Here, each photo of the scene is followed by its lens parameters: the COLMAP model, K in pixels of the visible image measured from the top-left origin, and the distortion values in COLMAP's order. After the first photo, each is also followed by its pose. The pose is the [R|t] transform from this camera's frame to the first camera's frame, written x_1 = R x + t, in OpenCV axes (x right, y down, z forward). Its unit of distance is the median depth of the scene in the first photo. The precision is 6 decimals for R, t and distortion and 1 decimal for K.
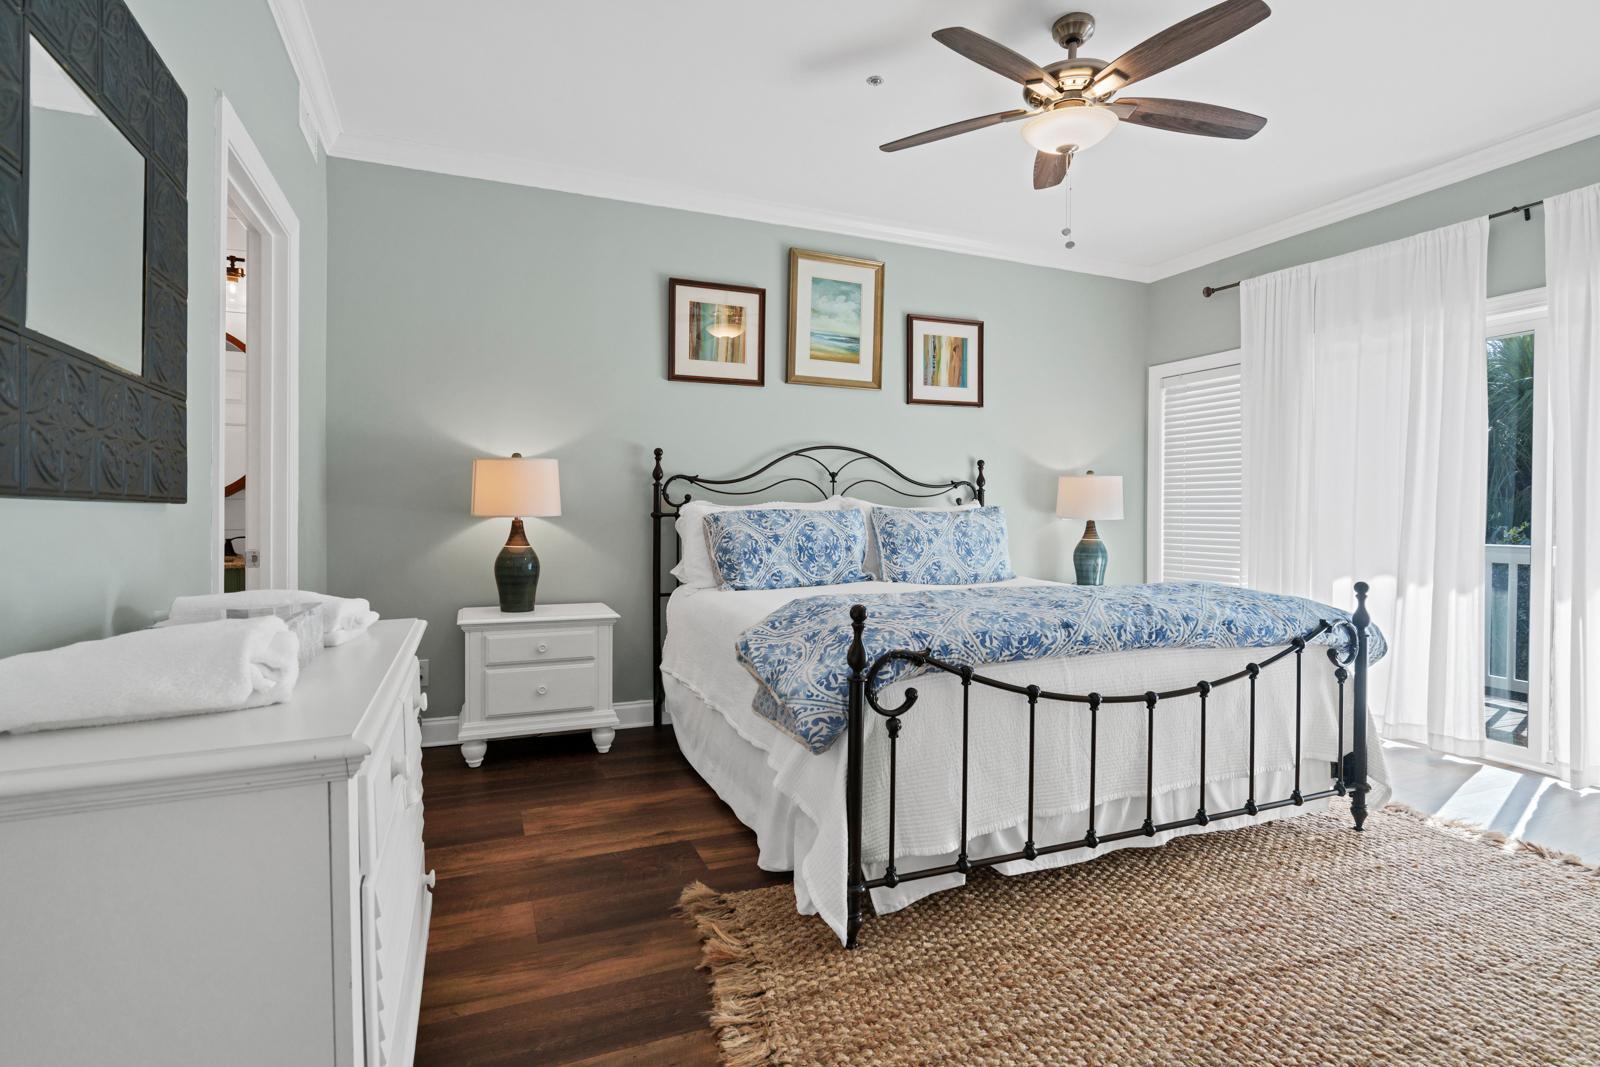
lens RADIAL K [[773.1, 0, 804.6], [0, 773.1, 514.6], [0, 0, 1]] dist [-0.001113, 0.000322]
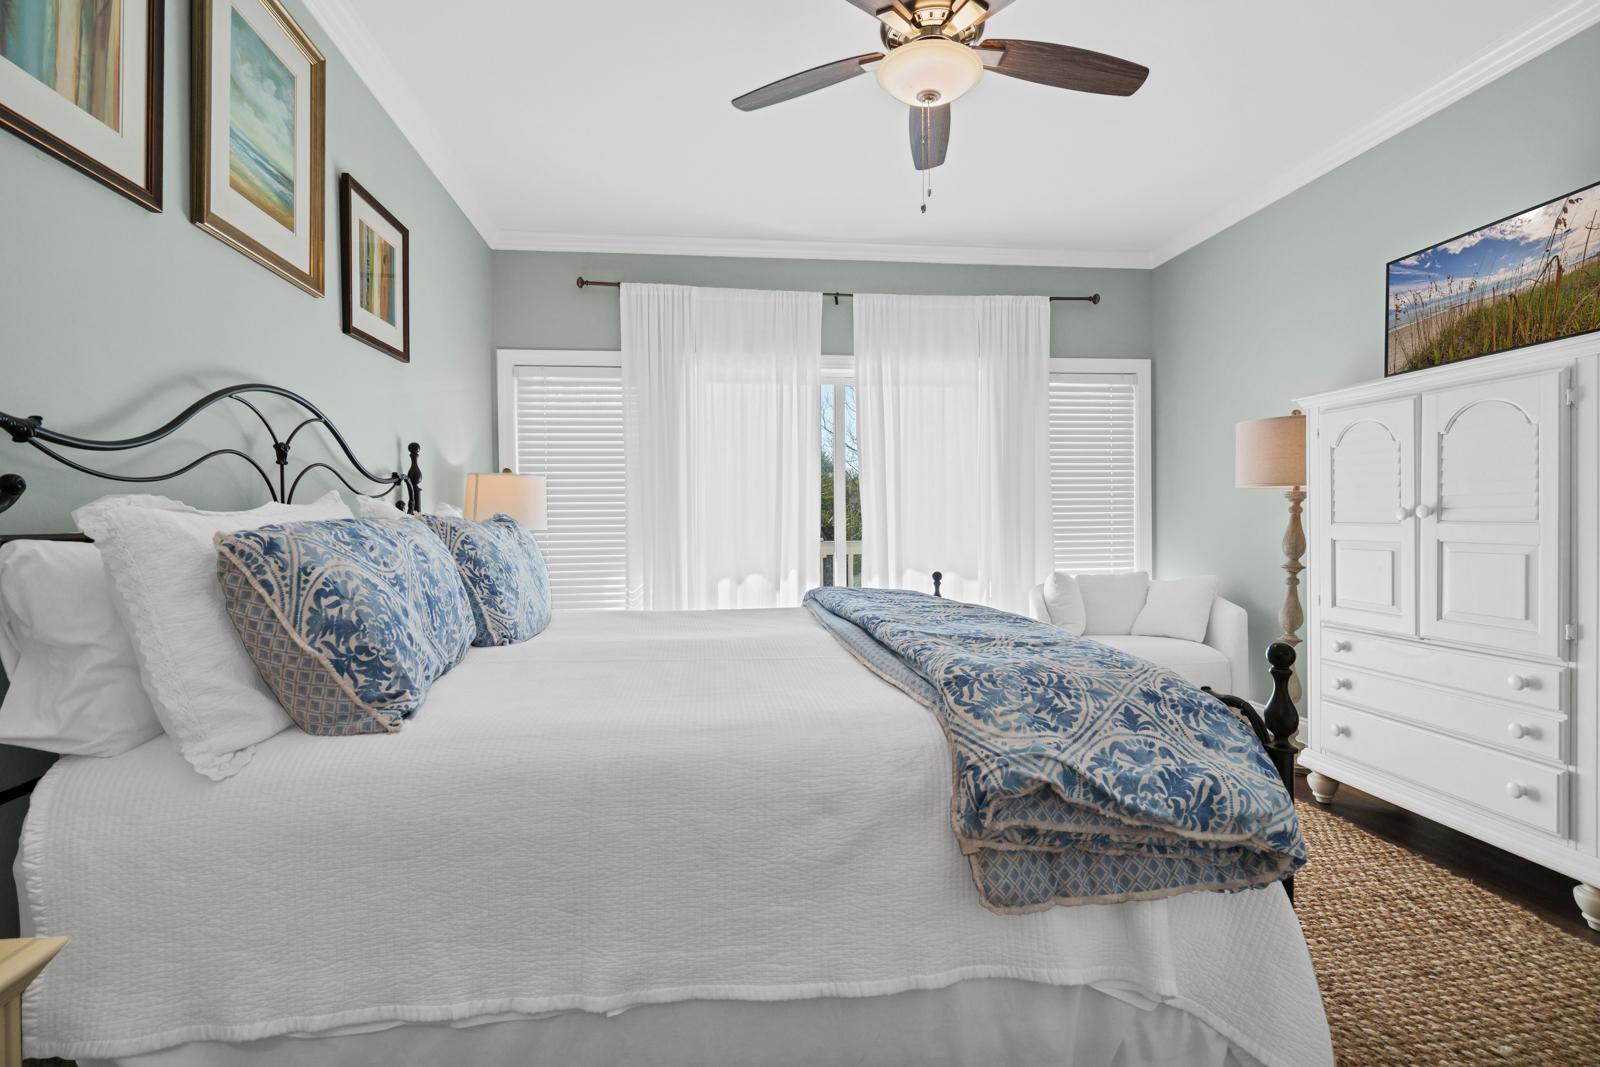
lens RADIAL K [[773.1, 0, 804.6], [0, 773.1, 514.6], [0, 0, 1]] dist [-0.001113, 0.000322]
pose [[0.286256, -0.000844, 0.958153, -0.319066], [0.017153, 0.999844, -0.004243, -0.002254], [-0.958000, 0.017650, 0.286225, 0.536896]]
